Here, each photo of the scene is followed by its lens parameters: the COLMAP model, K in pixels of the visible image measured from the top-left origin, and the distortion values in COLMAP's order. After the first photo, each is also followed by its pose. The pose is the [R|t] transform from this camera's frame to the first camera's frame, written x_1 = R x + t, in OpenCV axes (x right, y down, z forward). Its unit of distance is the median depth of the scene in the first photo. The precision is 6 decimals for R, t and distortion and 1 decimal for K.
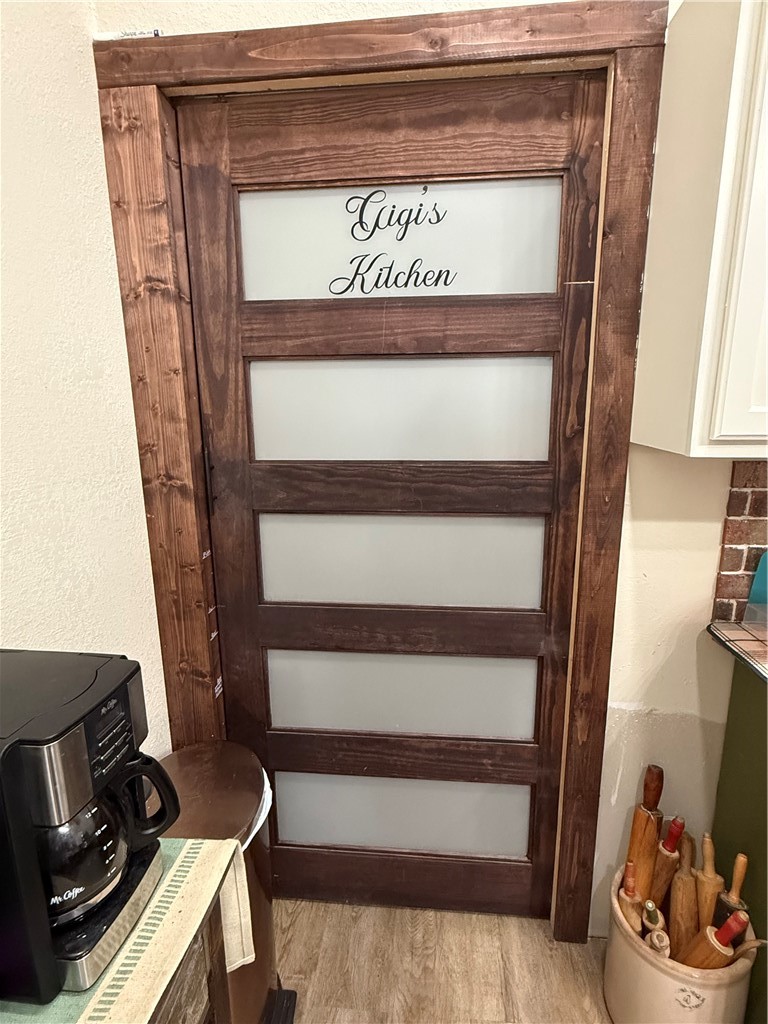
lens RADIAL K [[541.9, 0, 384.0], [0, 541.9, 512.0], [0, 0, 1]] dist [-0.002539, -0.000877]
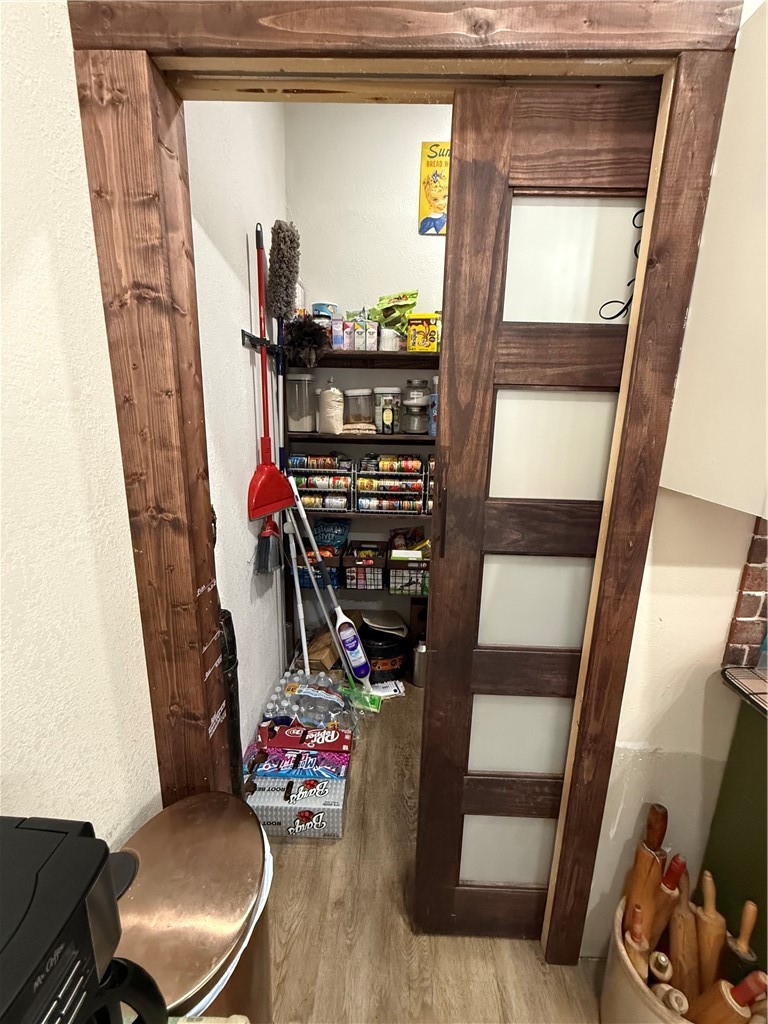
lens RADIAL K [[452.0, 0, 384.0], [0, 452.0, 512.0], [0, 0, 1]] dist [-0.000974, -0.000367]
pose [[0.997009, 0.017886, 0.075192, -0.086315], [-0.019782, 0.999503, 0.024540, -0.091661], [-0.074716, -0.025954, 0.996867, 0.236843]]
